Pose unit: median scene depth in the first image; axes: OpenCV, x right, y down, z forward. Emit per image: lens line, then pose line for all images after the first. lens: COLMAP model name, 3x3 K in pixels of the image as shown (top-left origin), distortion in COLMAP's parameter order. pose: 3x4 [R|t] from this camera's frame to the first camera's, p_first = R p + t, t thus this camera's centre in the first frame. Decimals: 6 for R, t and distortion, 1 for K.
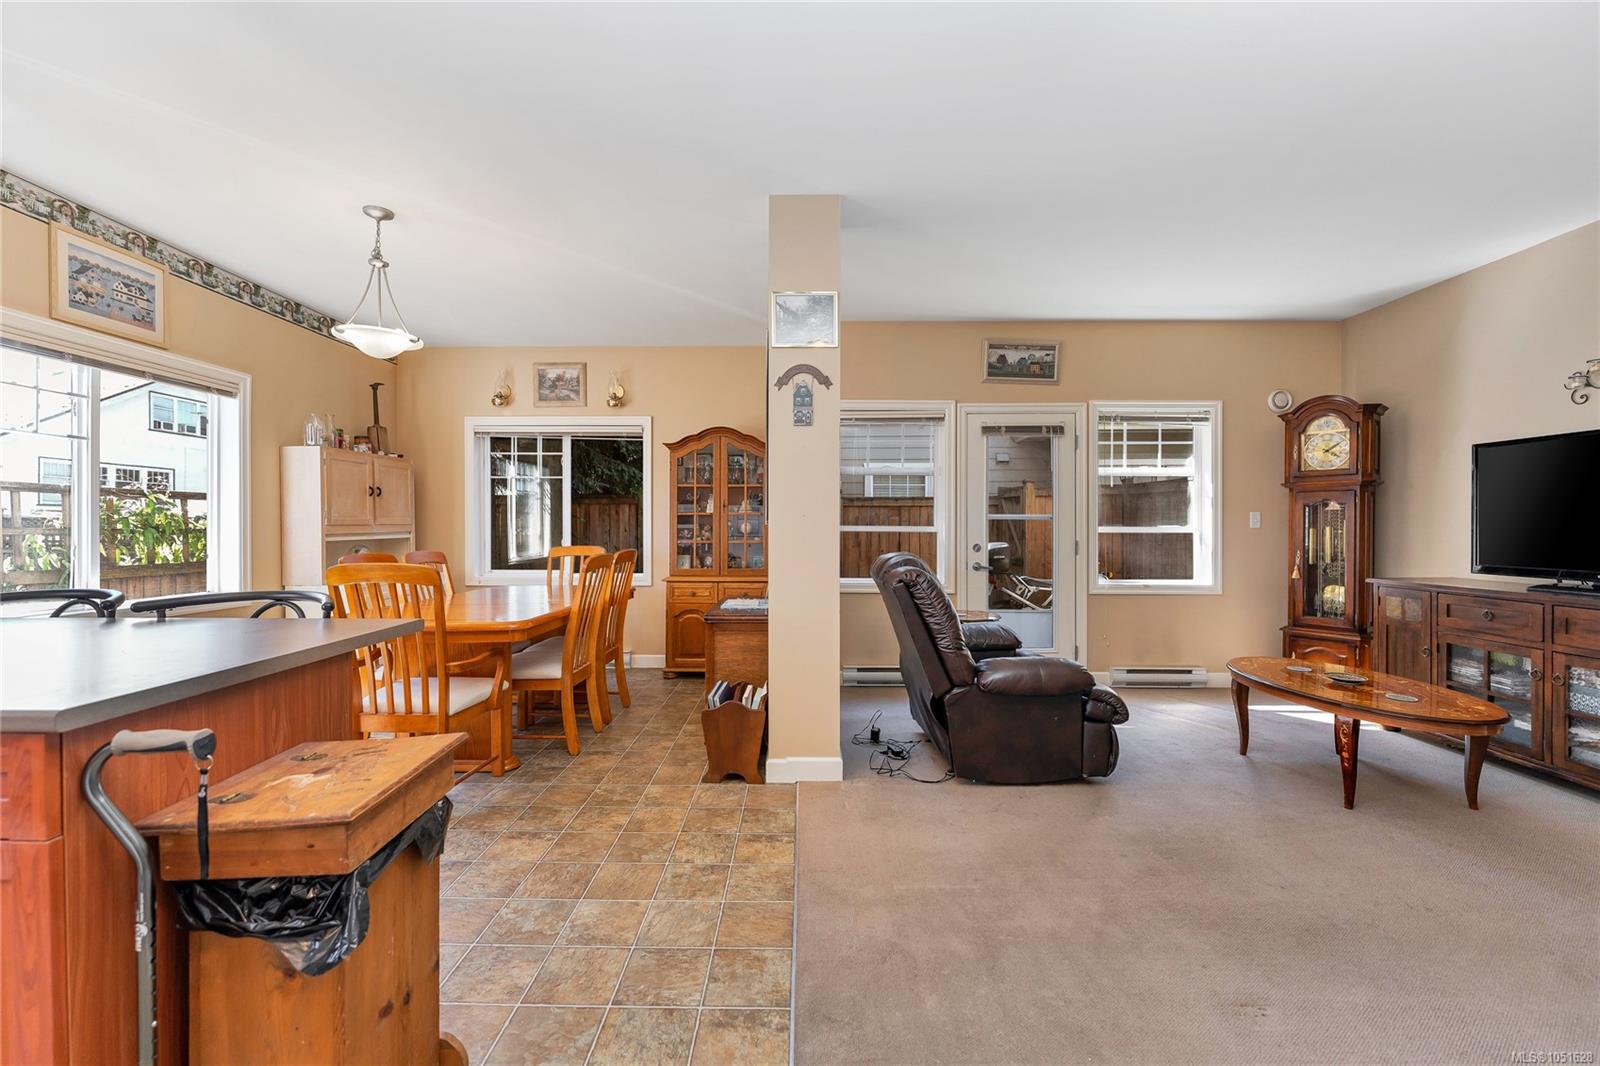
lens RADIAL K [[645.3, 0, 796.4], [0, 645.3, 529.4], [0, 0, 1]] dist [-0.001705, 0.000093]
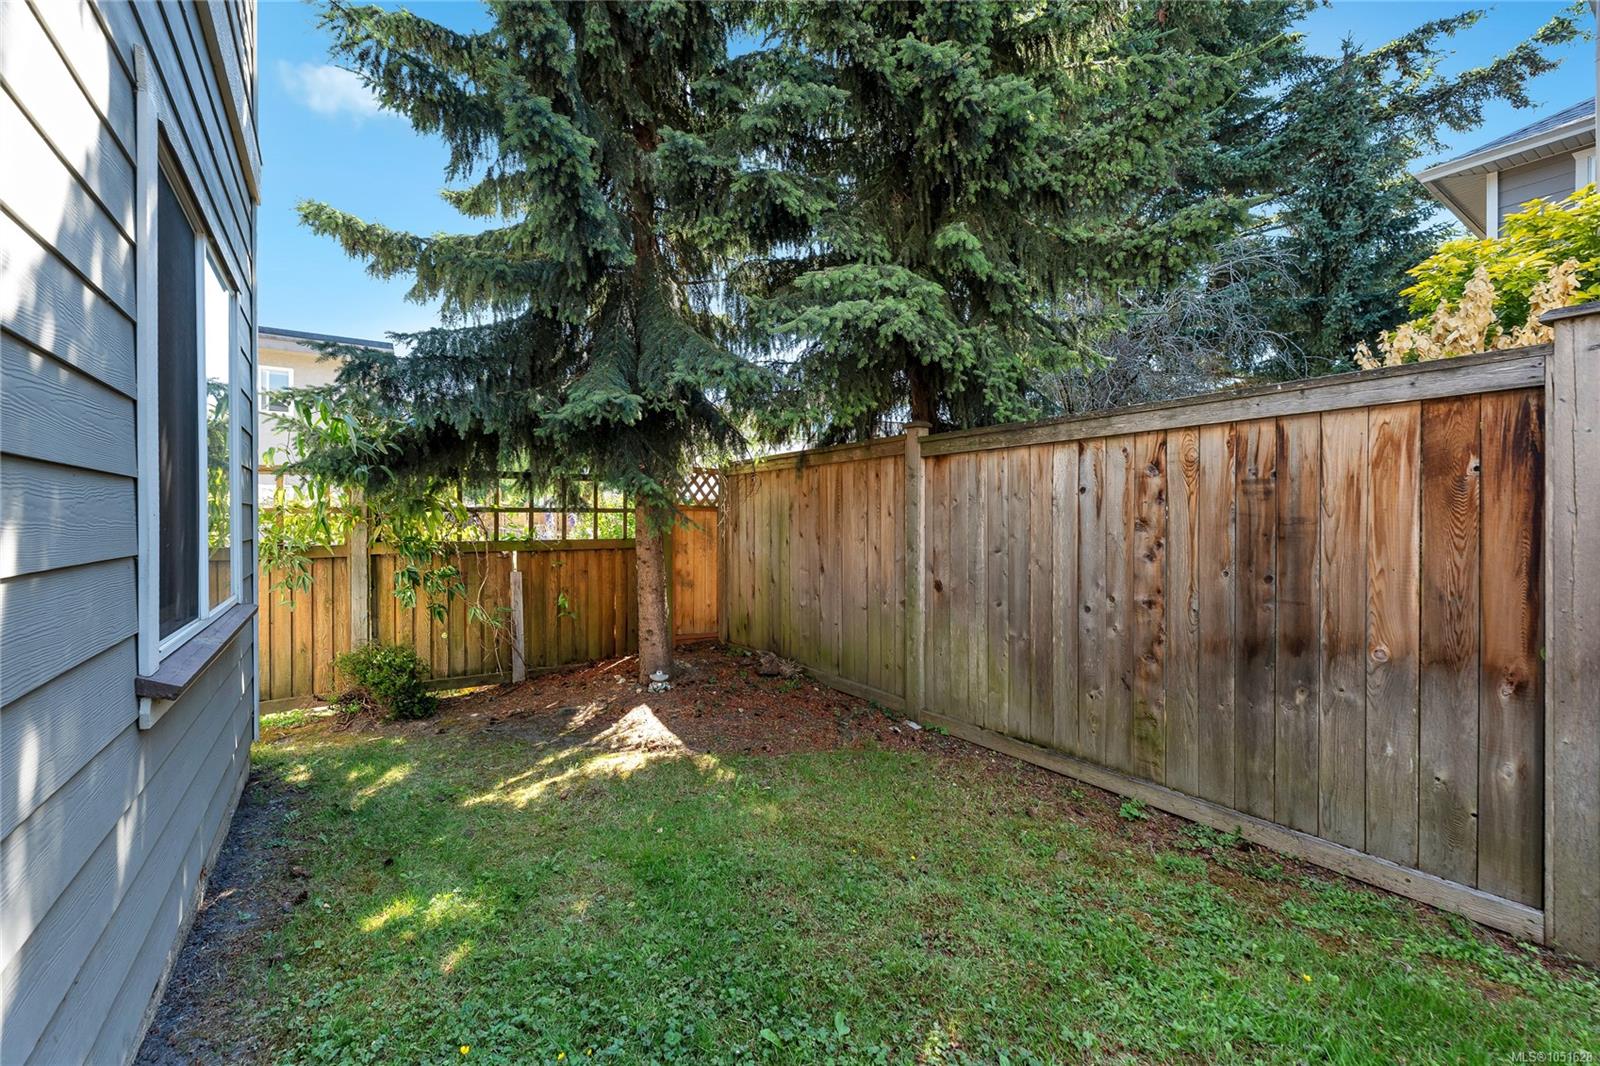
lens RADIAL K [[645.3, 0, 799.1], [0, 645.3, 522.3], [0, 0, 1]] dist [-0.001705, 0.000093]
pose [[0.585844, 0.006548, -0.810397, 0.237301], [-0.000895, 0.999972, 0.007433, 0.013678], [0.810423, -0.003629, 0.585834, 1.792099]]
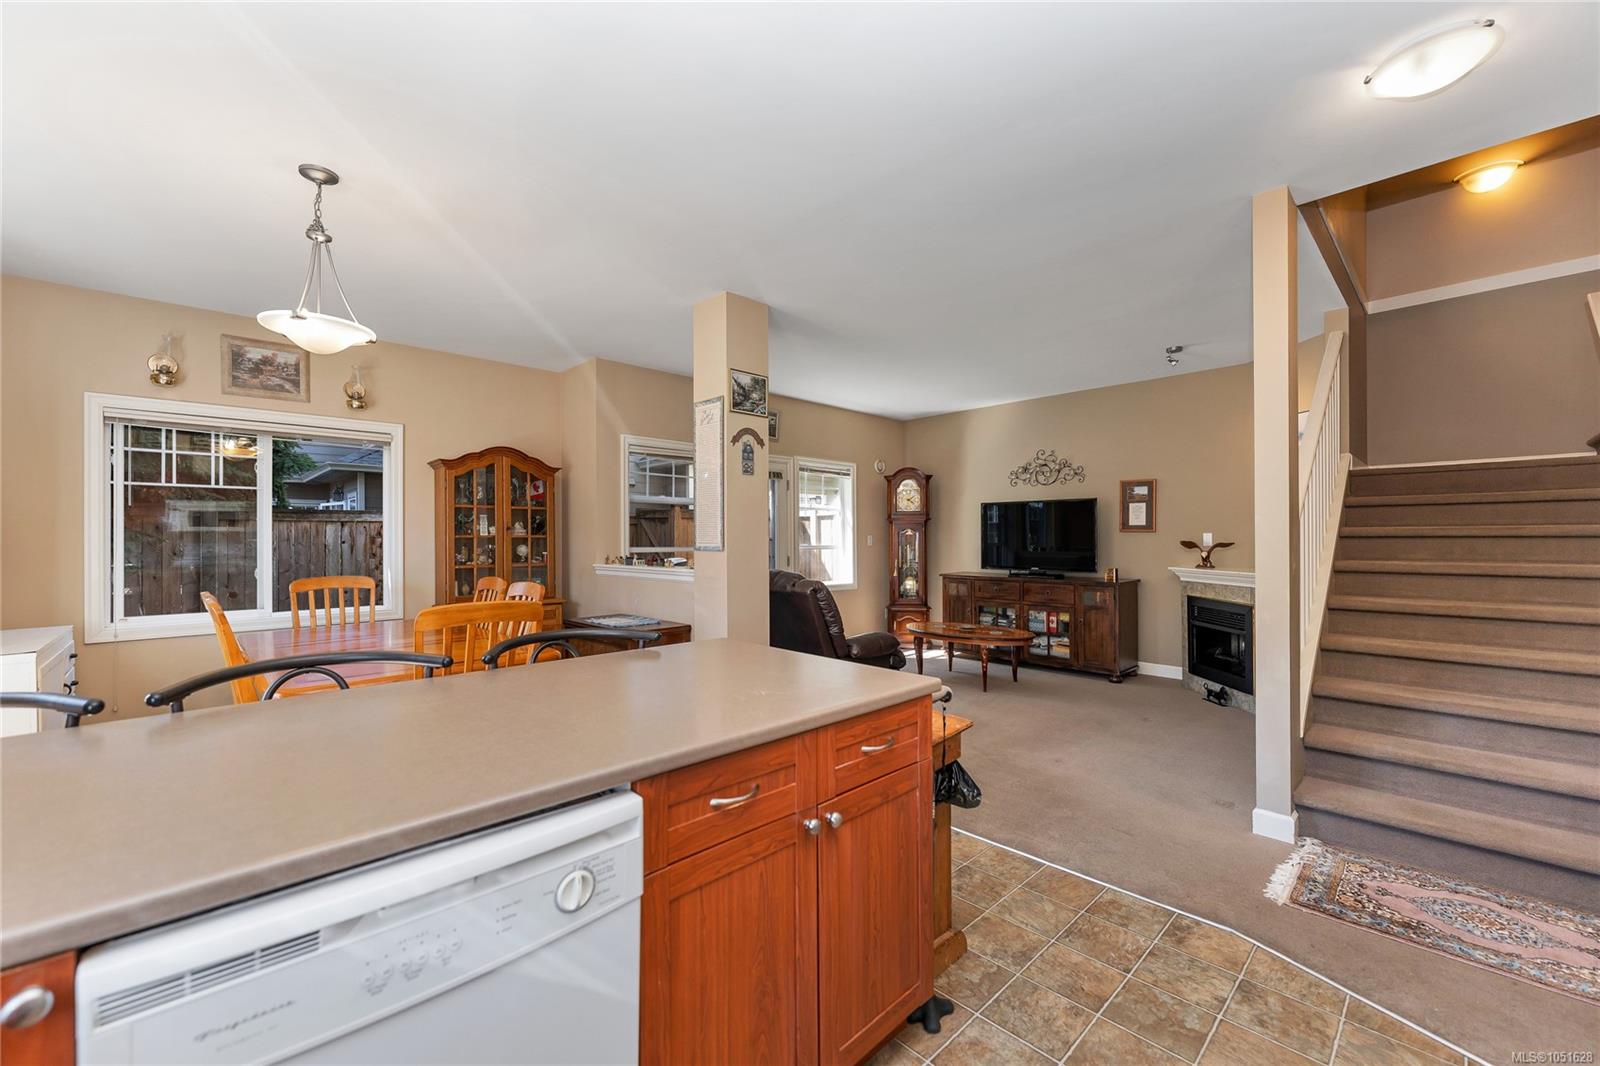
lens RADIAL K [[645.3, 0, 802.3], [0, 645.3, 541.7], [0, 0, 1]] dist [-0.001705, 0.000093]
pose [[0.712016, -0.005626, 0.702140, -0.717268], [0.006567, 0.999978, 0.001354, -0.022134], [-0.702132, 0.003647, 0.712037, -0.008022]]
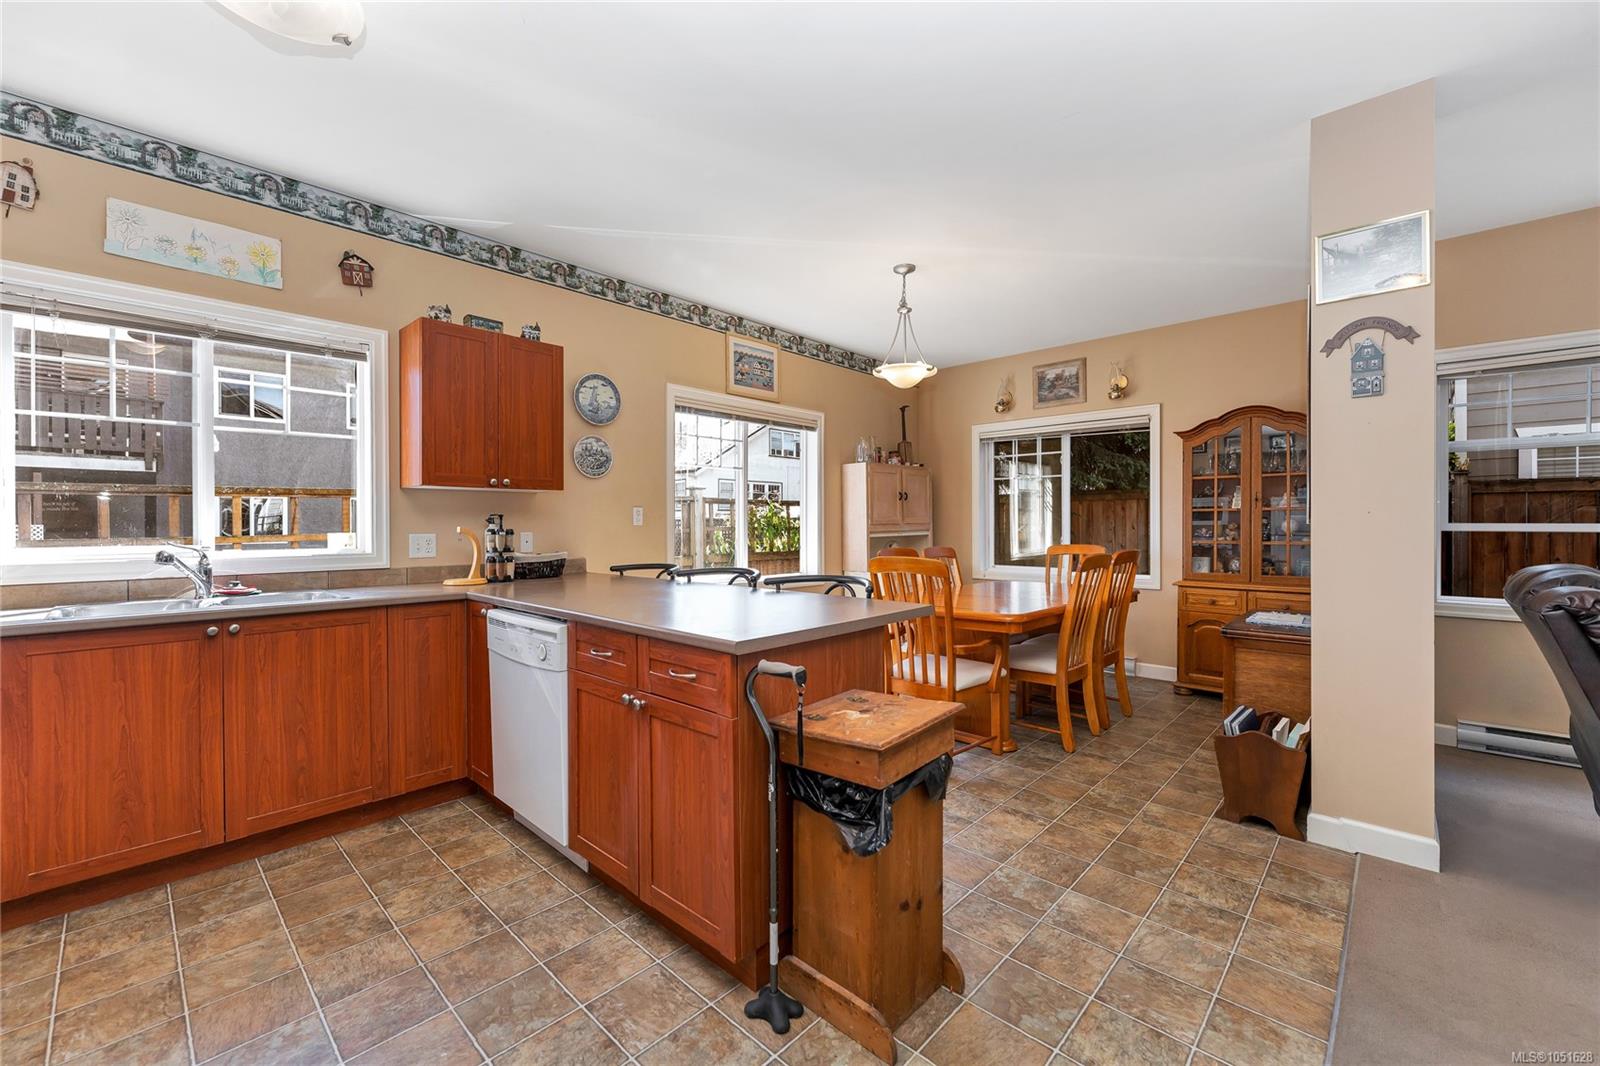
lens RADIAL K [[645.3, 0, 794.2], [0, 645.3, 525.7], [0, 0, 1]] dist [-0.001705, 0.000093]
pose [[0.732216, -0.000417, -0.681072, 0.028106], [0.000724, 1.000000, 0.000166, -0.005383], [0.681072, -0.000615, 0.732217, -0.033023]]
